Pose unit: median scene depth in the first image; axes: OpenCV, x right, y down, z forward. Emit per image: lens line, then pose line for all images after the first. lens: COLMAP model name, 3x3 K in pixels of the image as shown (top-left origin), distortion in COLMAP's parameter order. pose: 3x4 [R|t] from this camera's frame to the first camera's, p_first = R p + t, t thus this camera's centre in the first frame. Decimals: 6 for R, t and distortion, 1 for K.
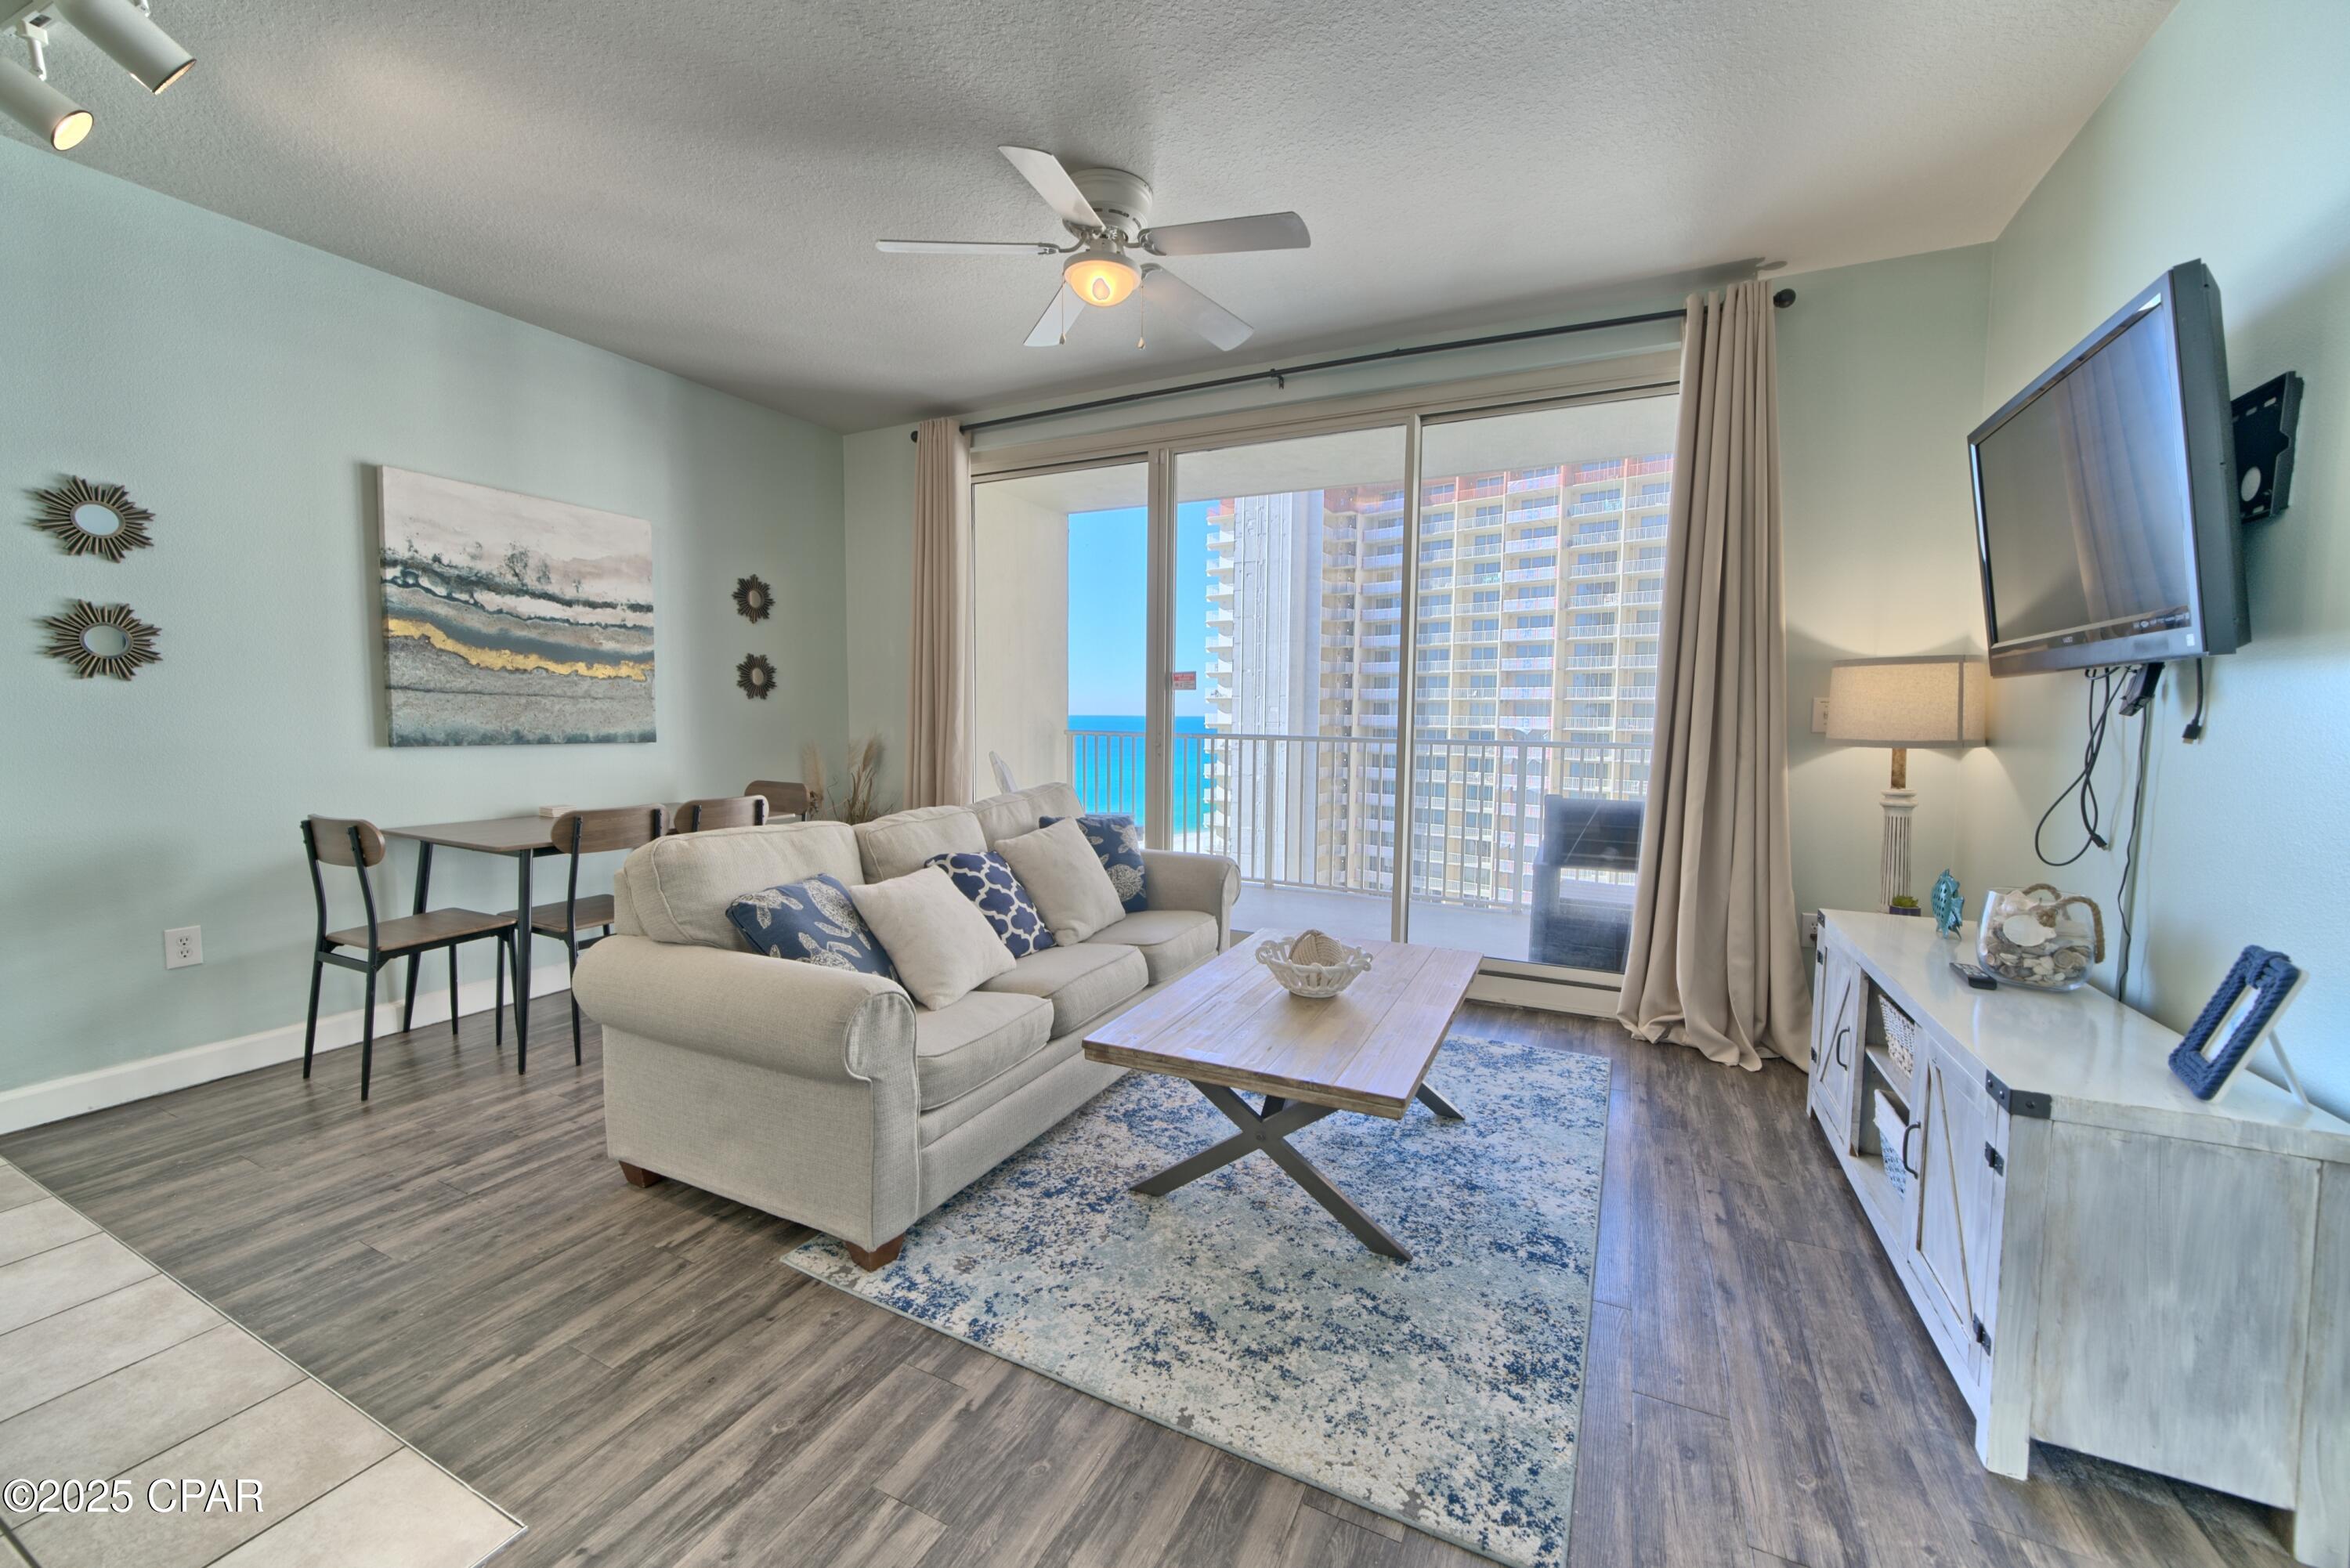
lens RADIAL K [[924.8, 0, 1174.5], [0, 924.8, 783.2], [0, 0, 1]] dist [-0.006063, 0.000601]
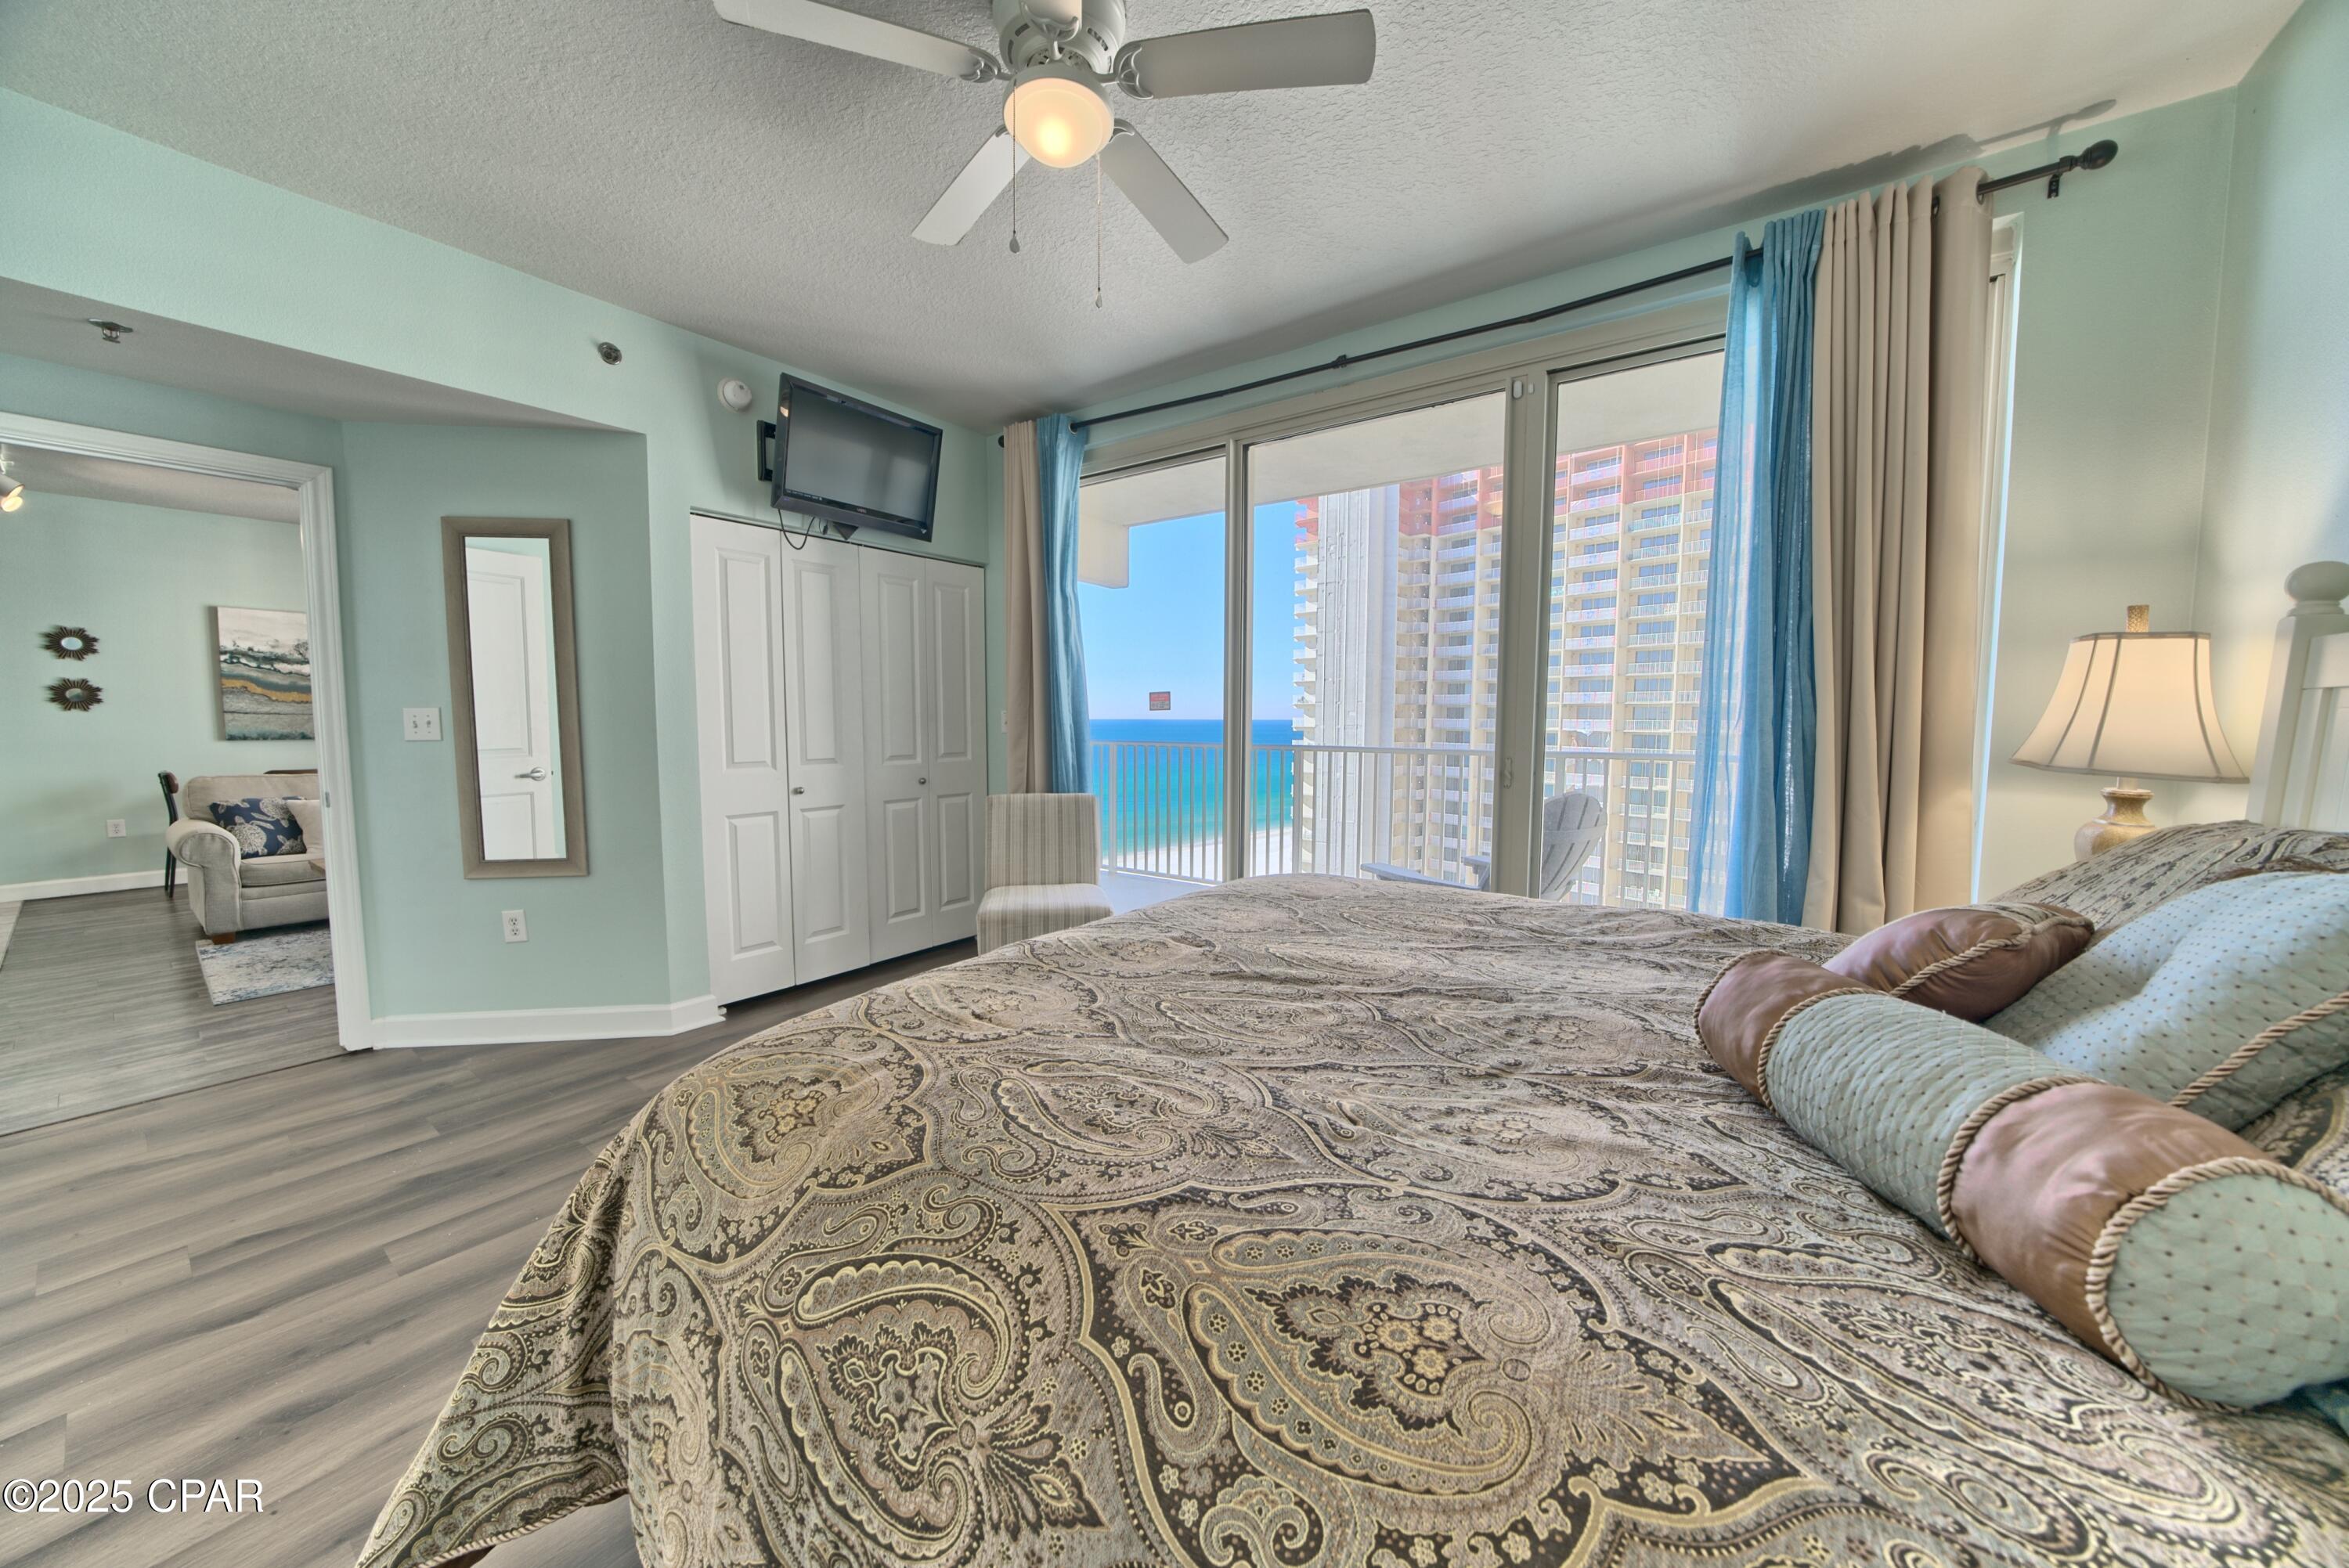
lens RADIAL K [[821.8, 0, 1170.0], [0, 821.8, 782.9], [0, 0, 1]] dist [-0.025117, 0.002722]
pose [[0.986935, 0.007747, -0.160932, 1.653056], [-0.007141, 0.999965, 0.004343, 0.035261], [0.160960, -0.003137, 0.986956, -0.464255]]
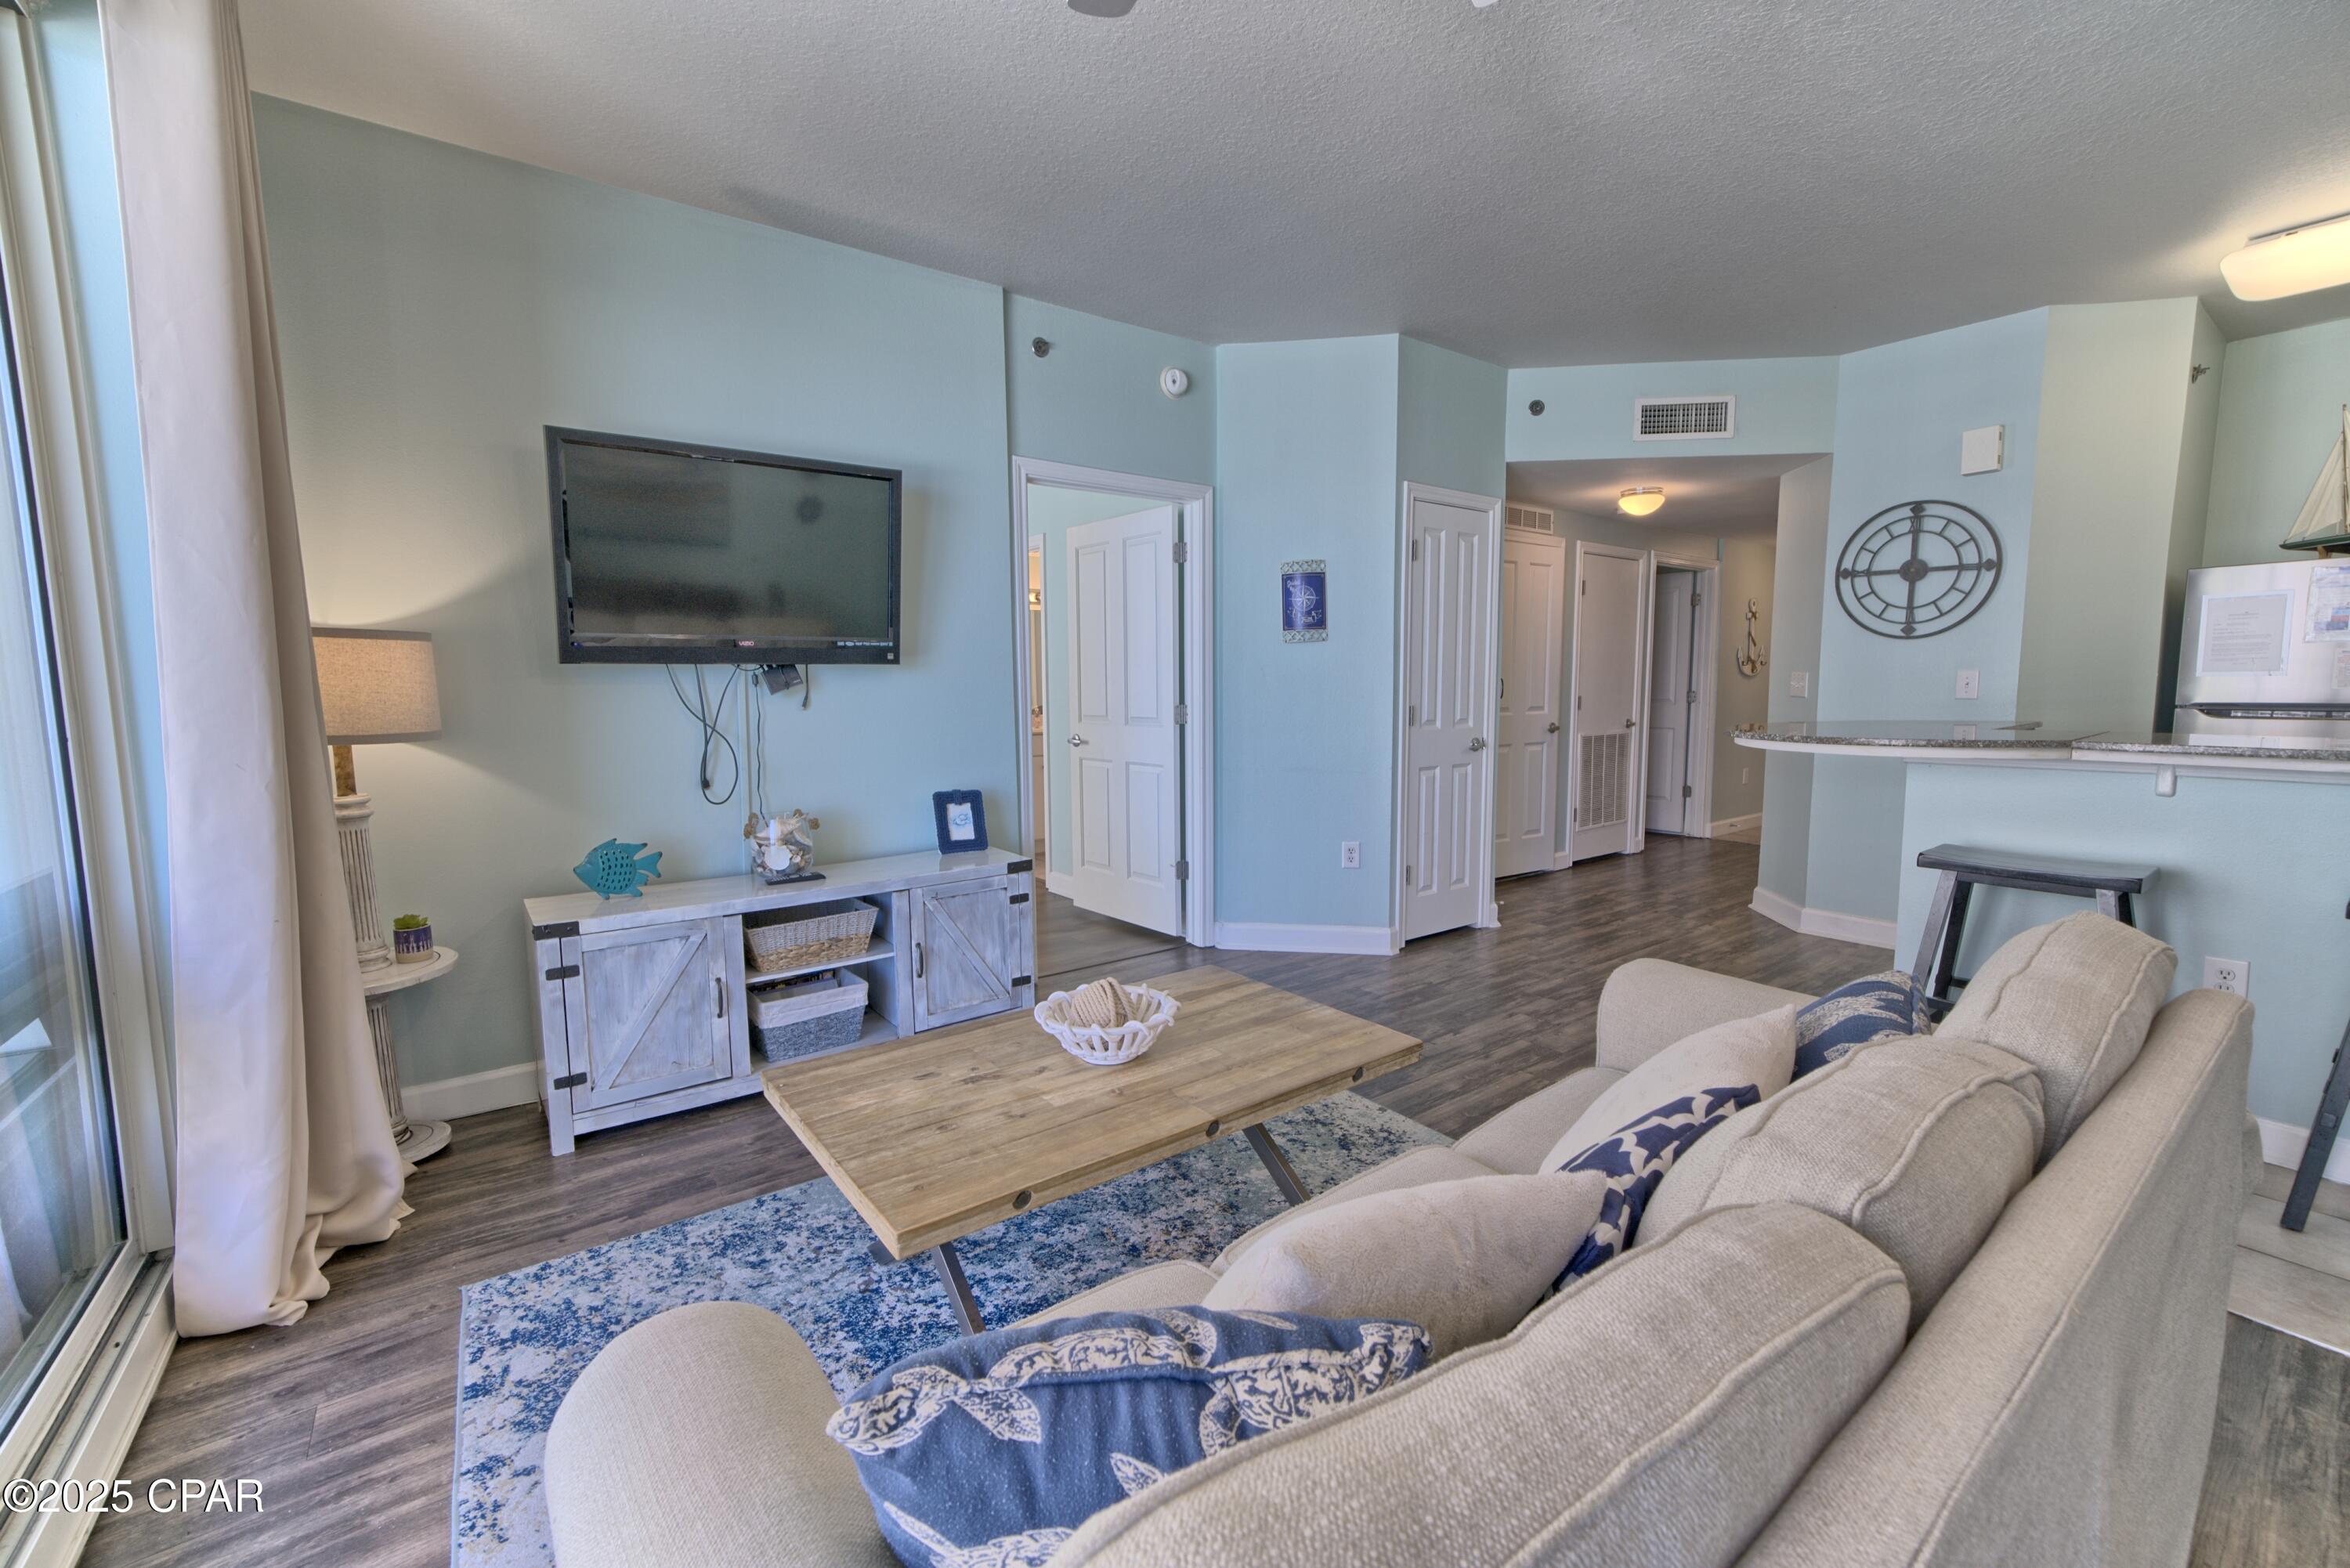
lens RADIAL K [[924.8, 0, 1158.8], [0, 924.8, 777.2], [0, 0, 1]] dist [-0.006063, 0.000601]
pose [[-0.886386, -0.049018, 0.460344, -0.193070], [0.037220, 0.983614, 0.176403, -0.119696], [-0.461447, 0.173495, -0.870038, 1.307448]]
